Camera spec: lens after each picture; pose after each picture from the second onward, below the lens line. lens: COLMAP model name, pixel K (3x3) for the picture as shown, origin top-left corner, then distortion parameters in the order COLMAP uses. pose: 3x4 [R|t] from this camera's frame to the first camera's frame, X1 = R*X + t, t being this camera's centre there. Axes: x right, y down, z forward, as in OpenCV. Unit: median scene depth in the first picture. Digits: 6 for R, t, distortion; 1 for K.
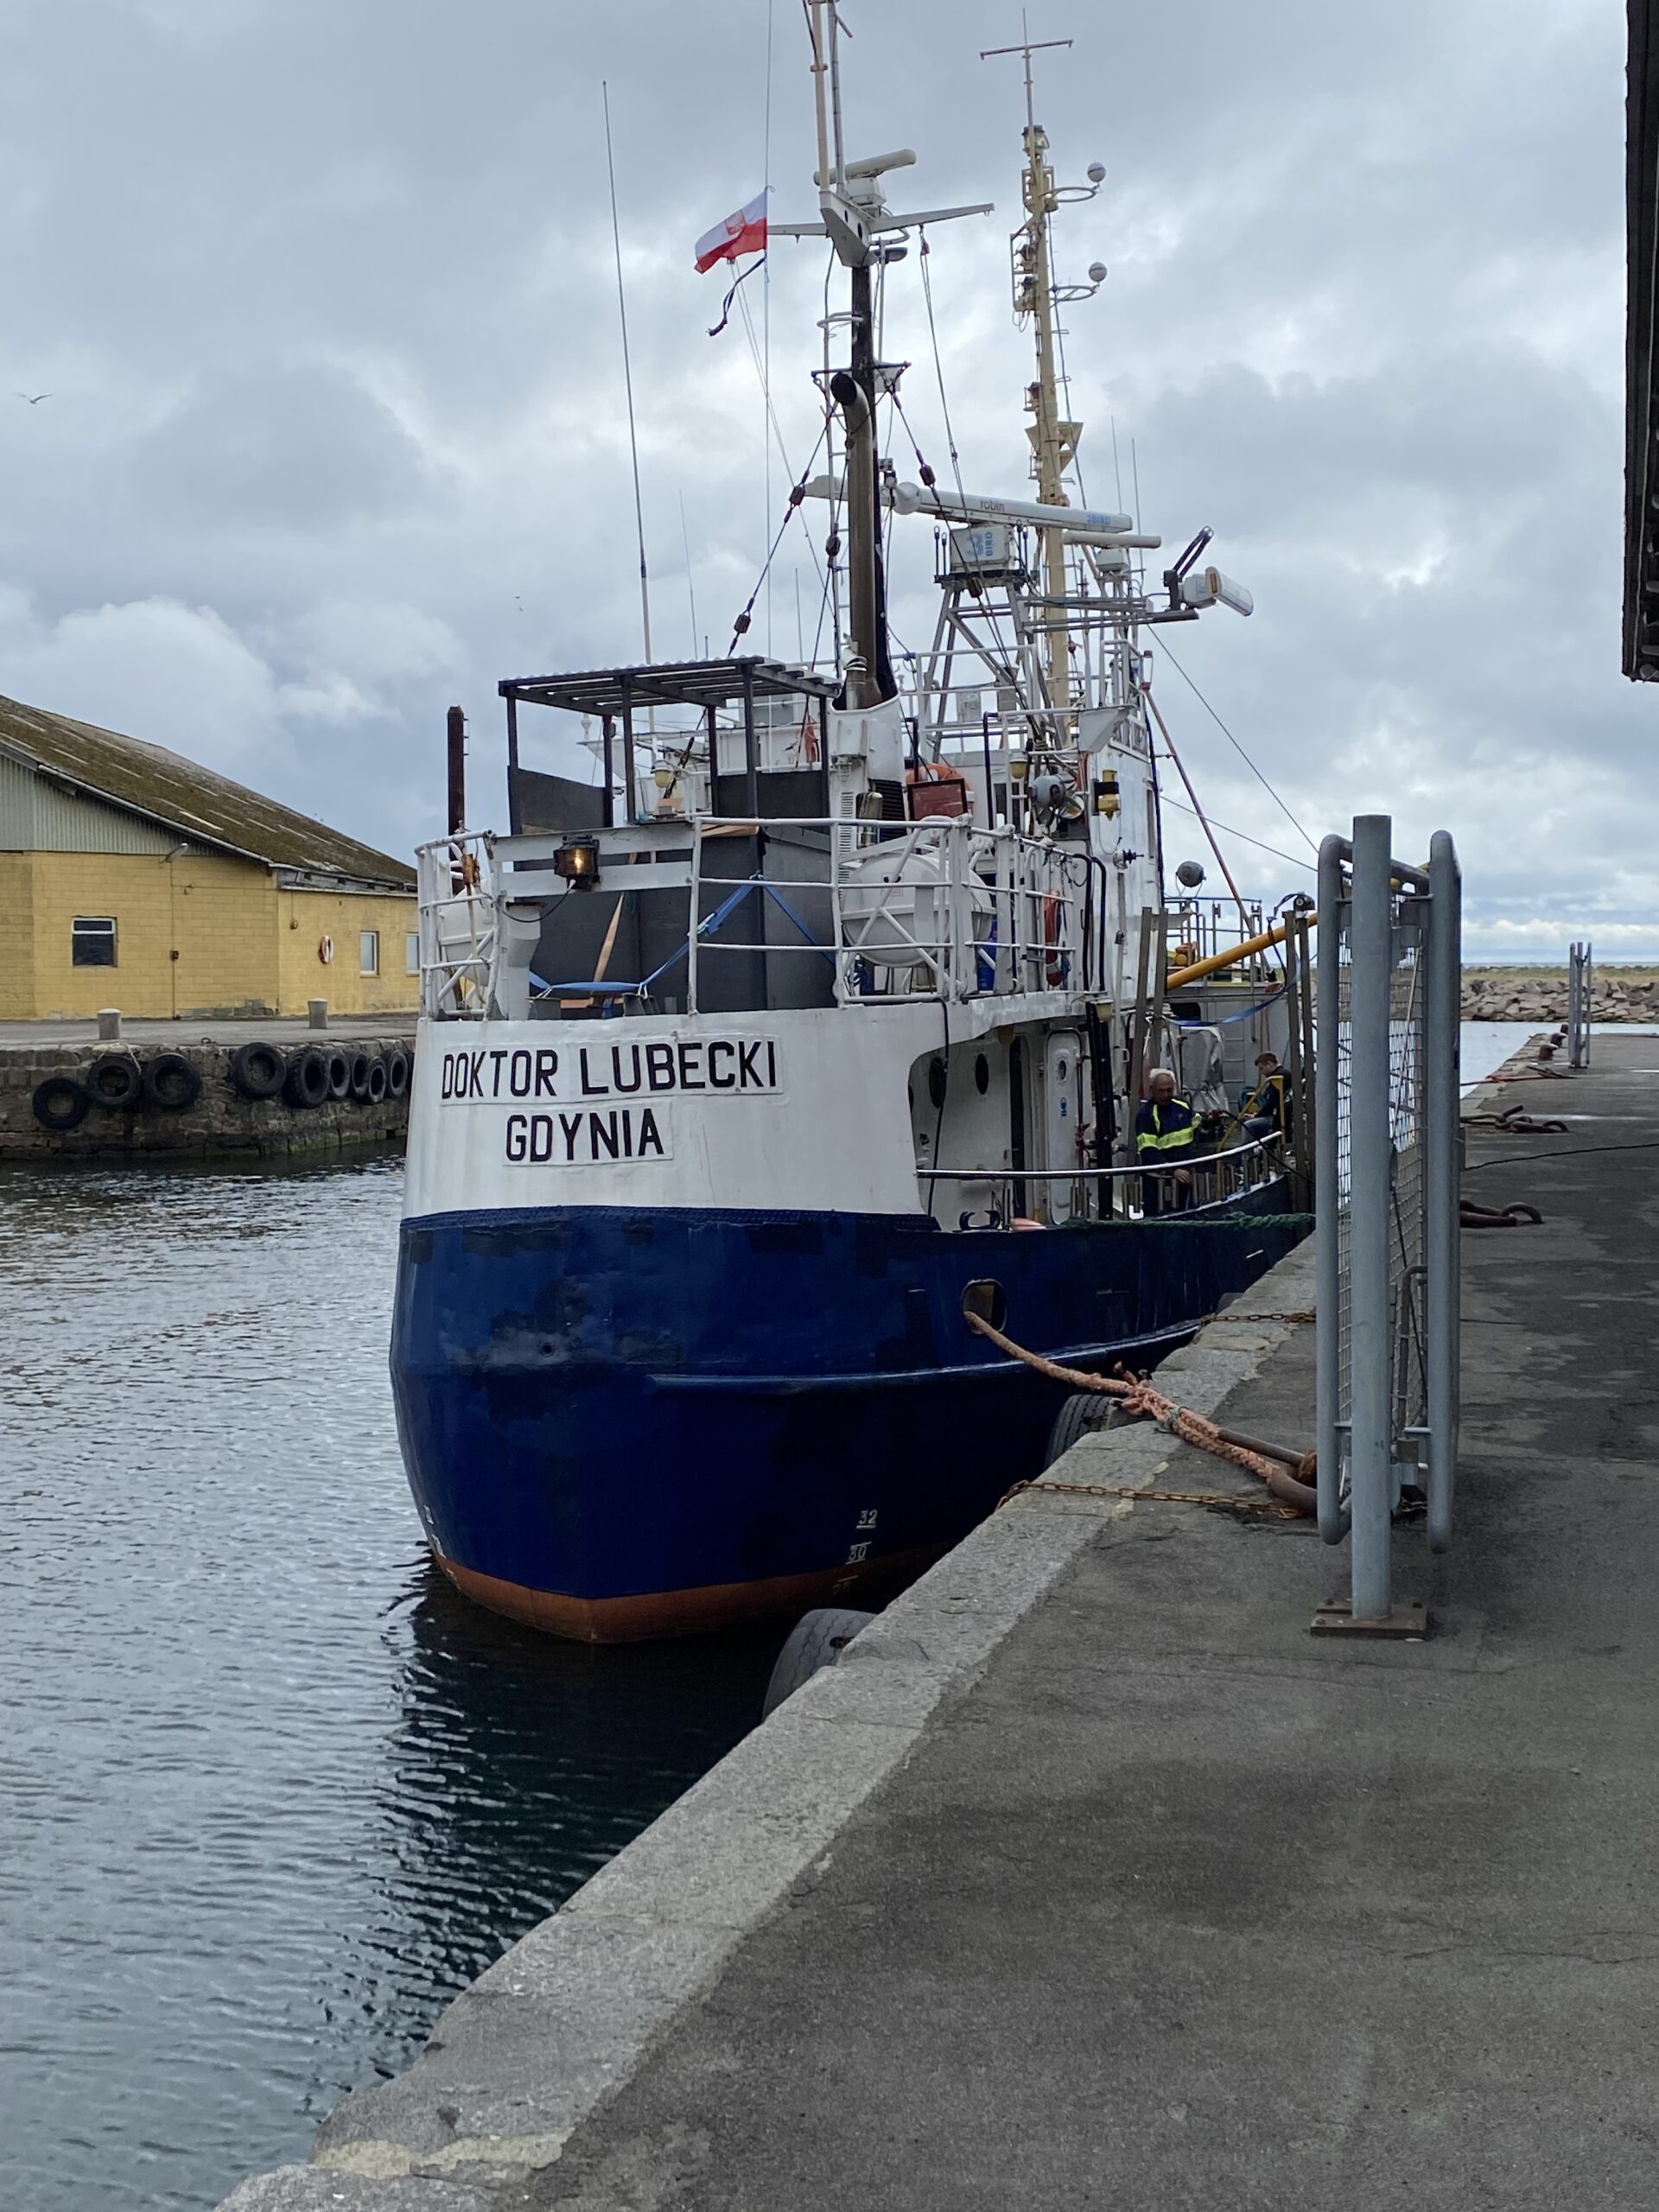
lens RADIAL K [[2573.6, 0, 897.9], [0, 2573.6, 1120.9], [0, 0, 1]] dist [0.111078, 0.000000]
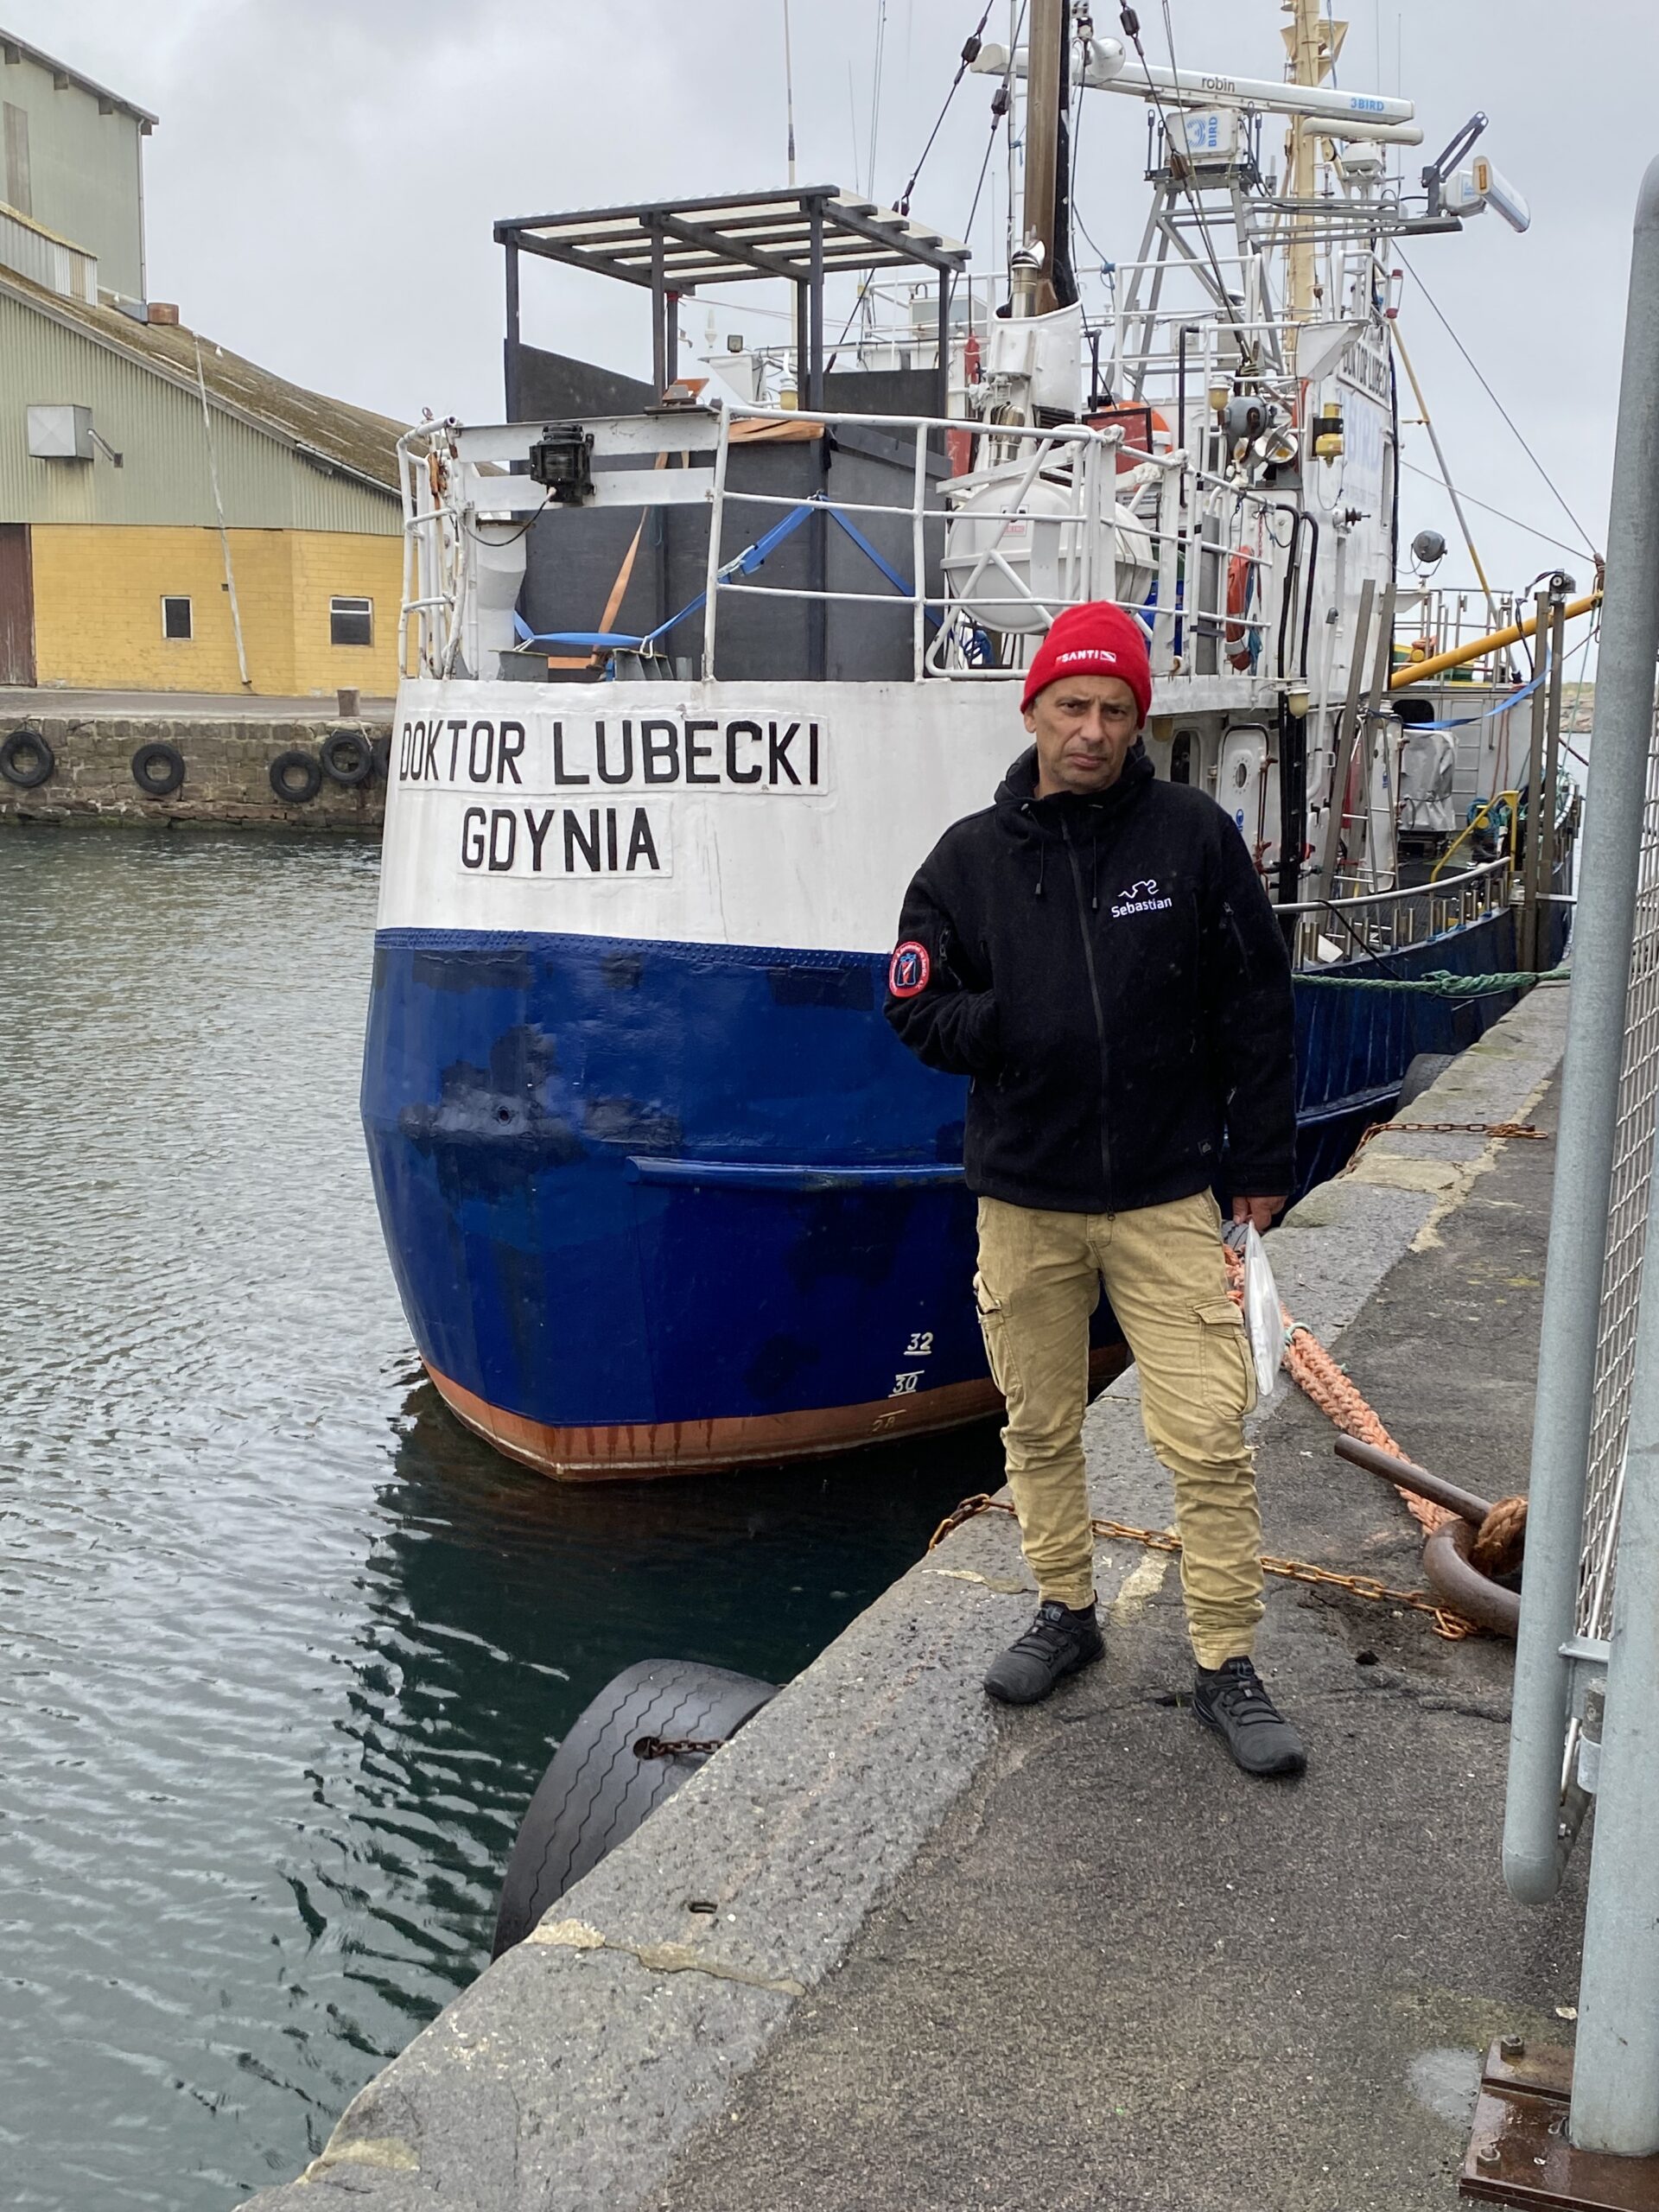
lens RADIAL K [[2350.9, 0, 847.1], [0, 2350.9, 1128.2], [0, 0, 1]] dist [0.092948, 0.000000]
pose [[0.991137, 0.061077, -0.117971, 0.041843], [-0.044515, 0.989398, 0.138239, -0.008338], [0.125164, -0.131762, 0.983348, 0.270540]]
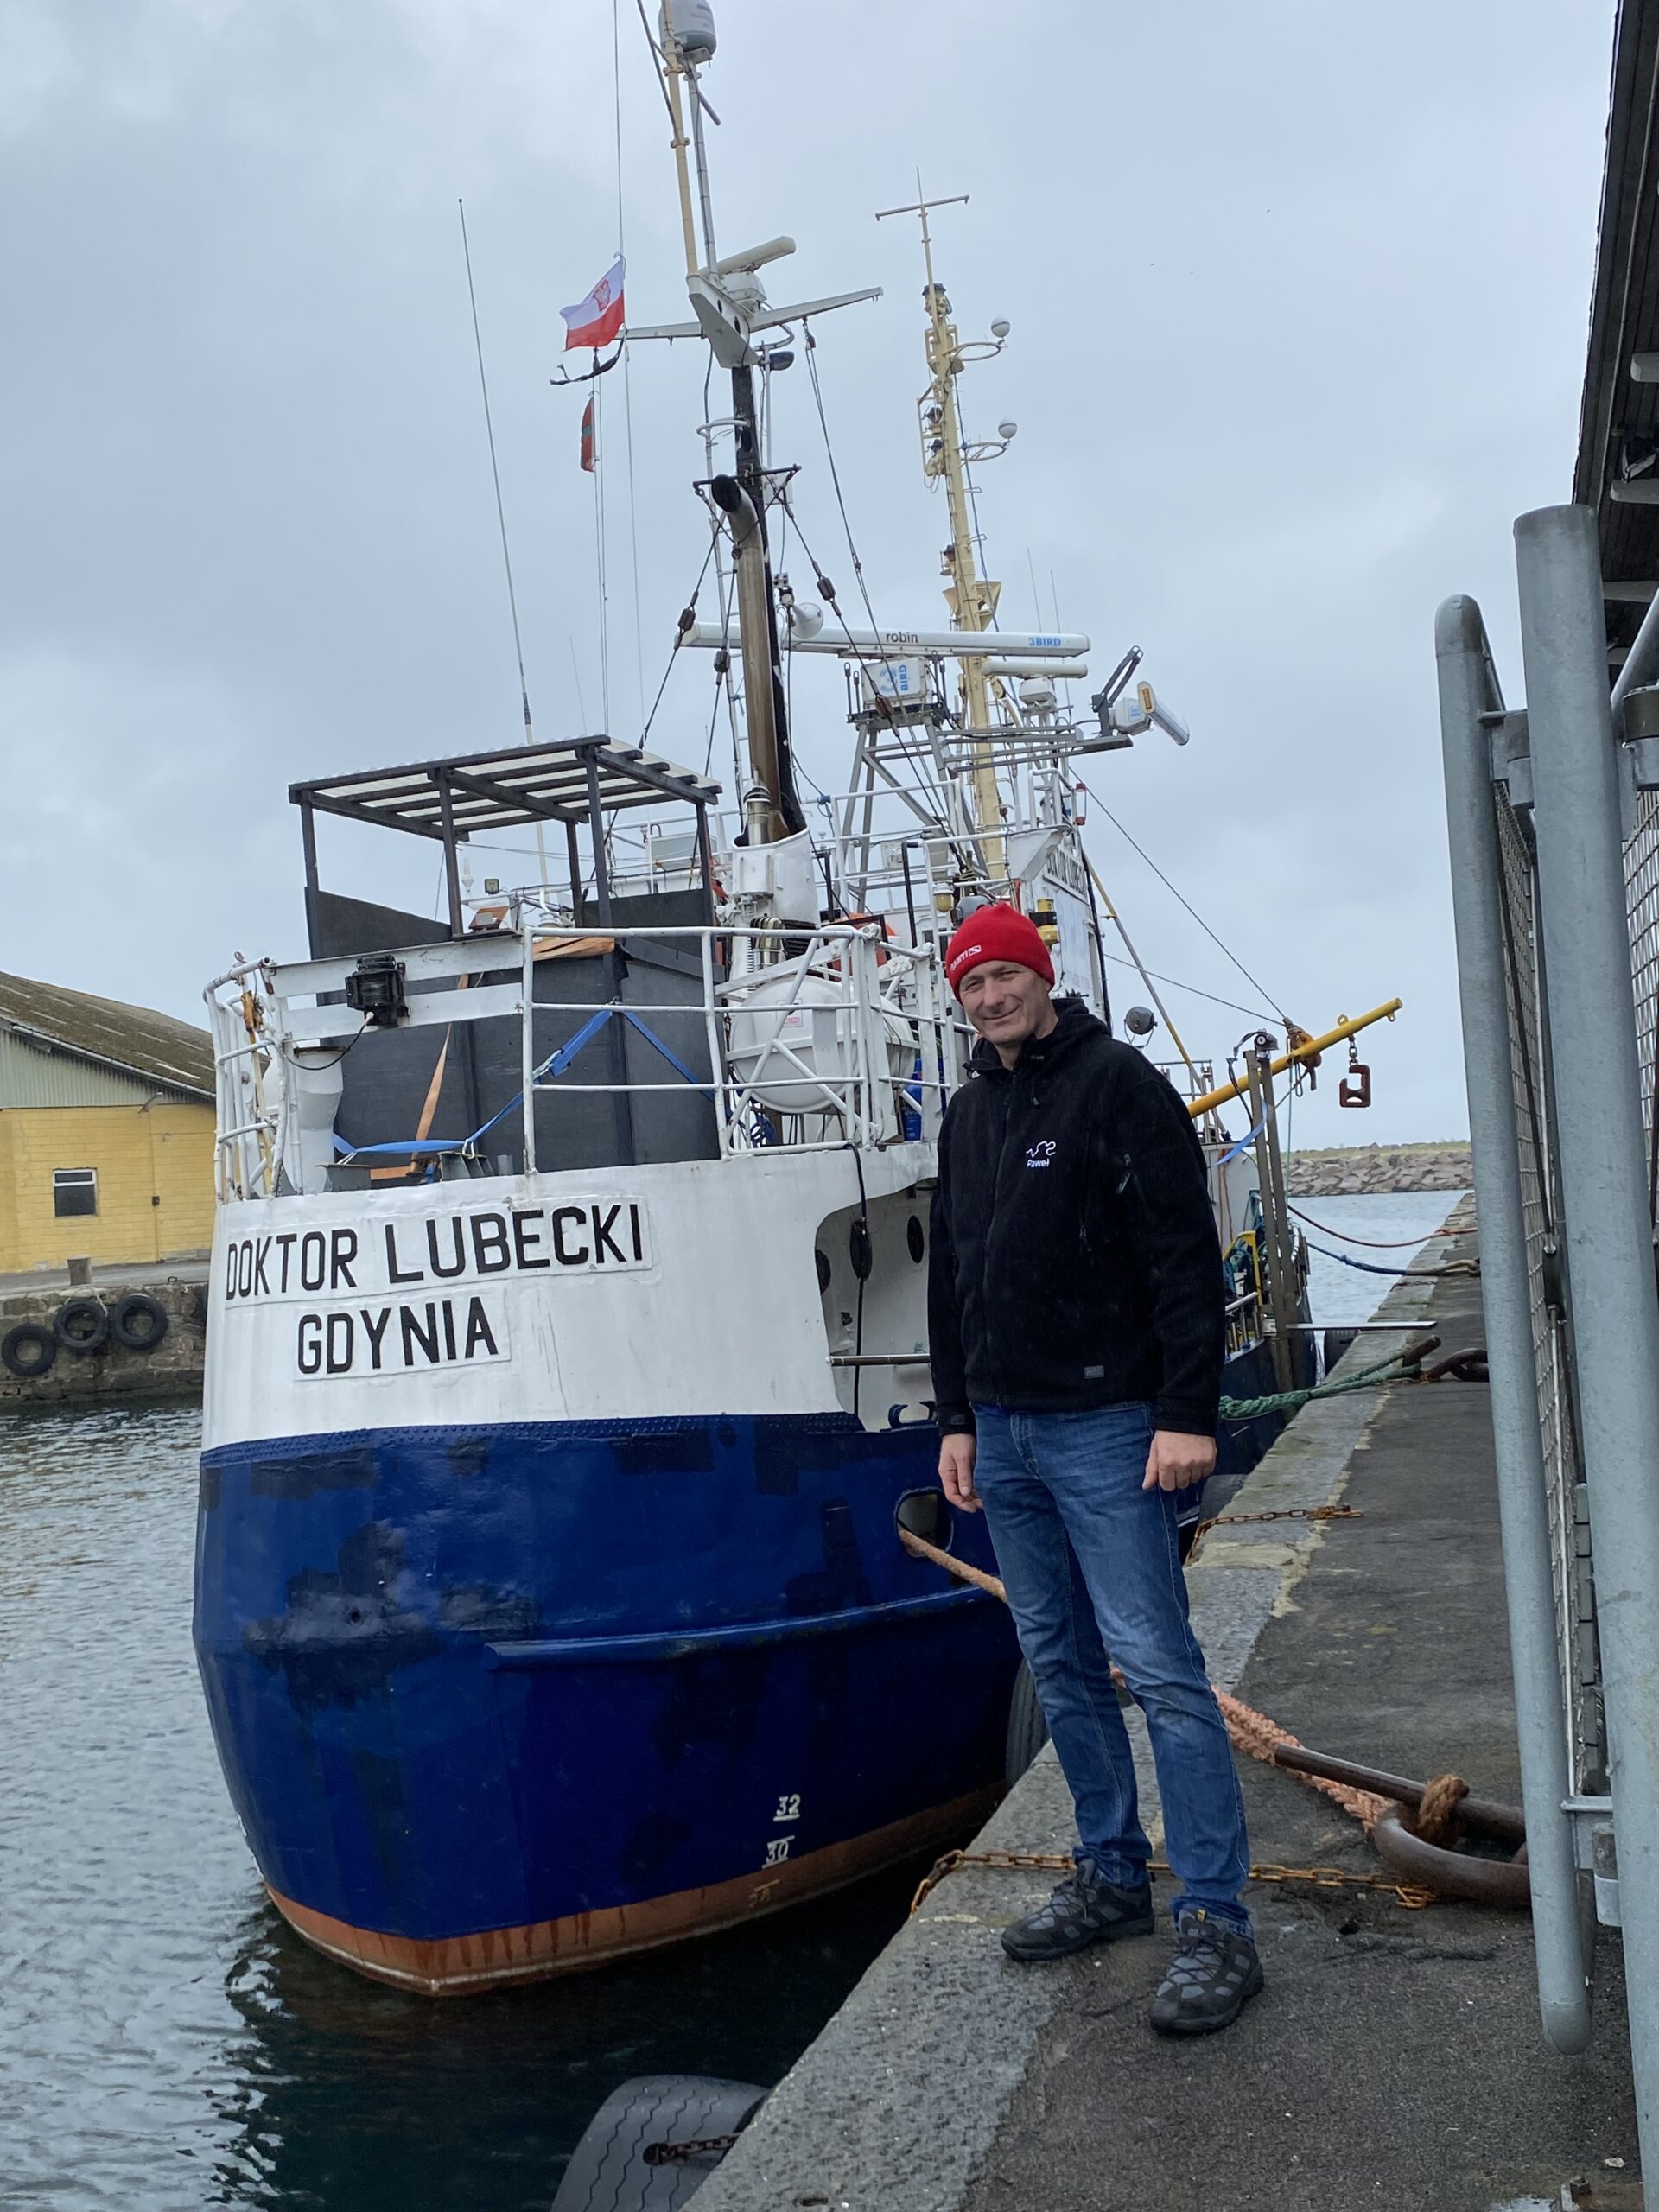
lens RADIAL K [[2350.9, 0, 880.8], [0, 2350.9, 1146.3], [0, 0, 1]] dist [0.092948, 0.000000]
pose [[0.998571, -0.053348, 0.003230, 0.021972], [0.053444, 0.996170, -0.069198, 0.004892], [0.000474, 0.069272, 0.997598, 0.239941]]
